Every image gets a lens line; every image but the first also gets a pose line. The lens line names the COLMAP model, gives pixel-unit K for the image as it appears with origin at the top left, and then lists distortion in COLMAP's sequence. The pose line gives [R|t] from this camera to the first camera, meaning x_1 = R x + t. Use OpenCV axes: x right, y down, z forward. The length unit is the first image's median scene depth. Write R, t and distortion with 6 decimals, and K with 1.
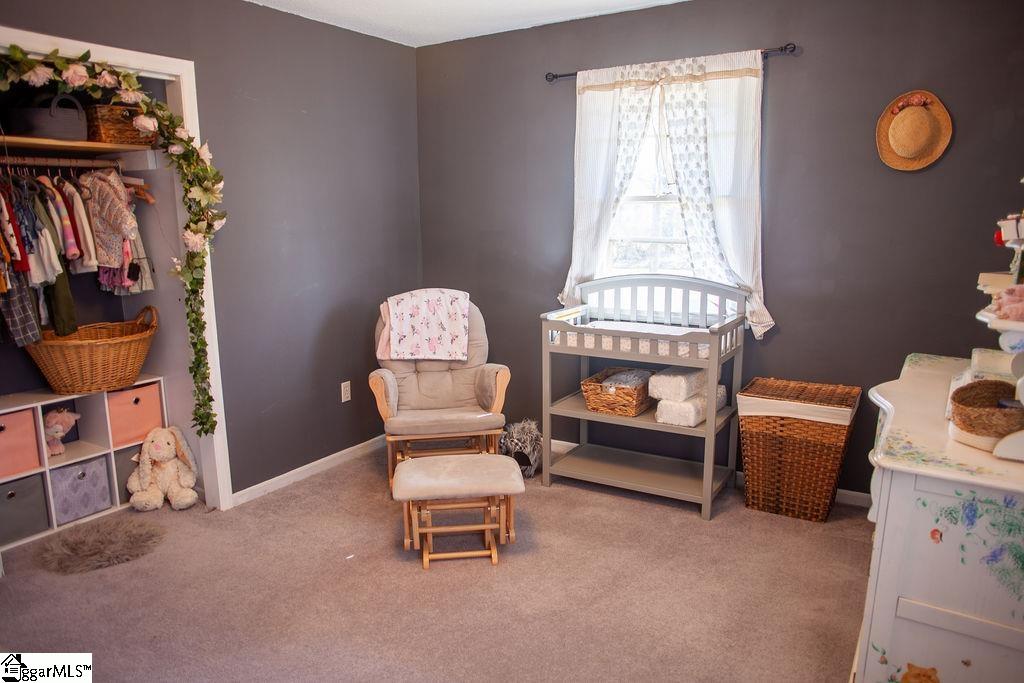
lens RADIAL K [[750.9, 0, 512.0], [0, 750.9, 341.5], [0, 0, 1]] dist [-0.009658, -0.003513]
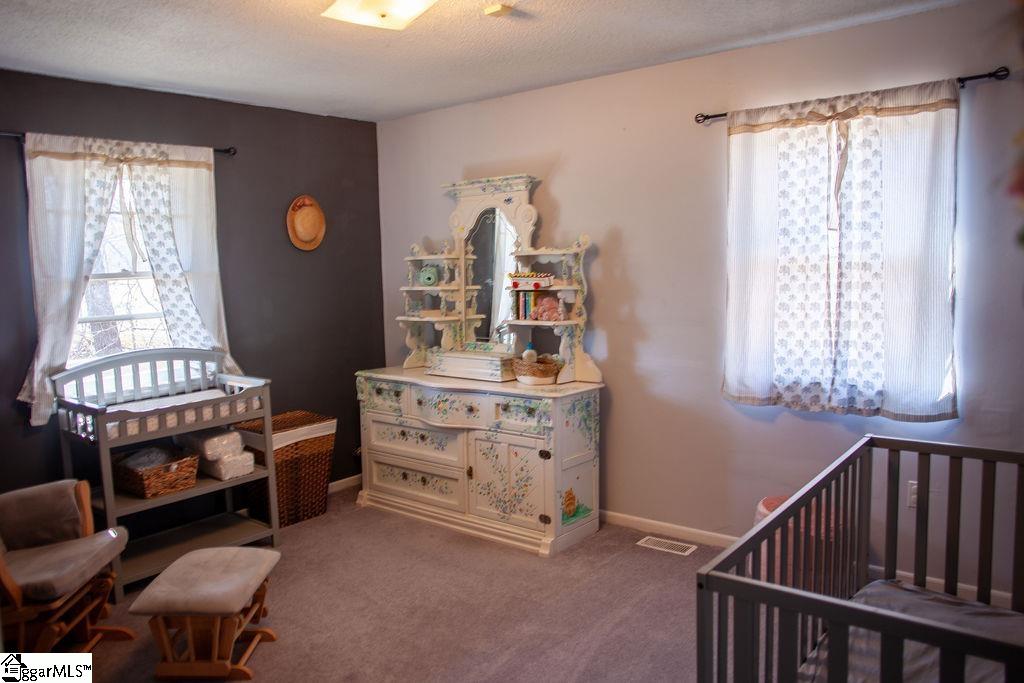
lens RADIAL K [[750.9, 0, 512.0], [0, 750.9, 341.5], [0, 0, 1]] dist [-0.009658, -0.003513]
pose [[0.137587, -0.106858, 0.984709, -0.755597], [0.207050, 0.975303, 0.076908, -0.080043], [-0.968607, 0.193302, 0.156314, 0.391906]]
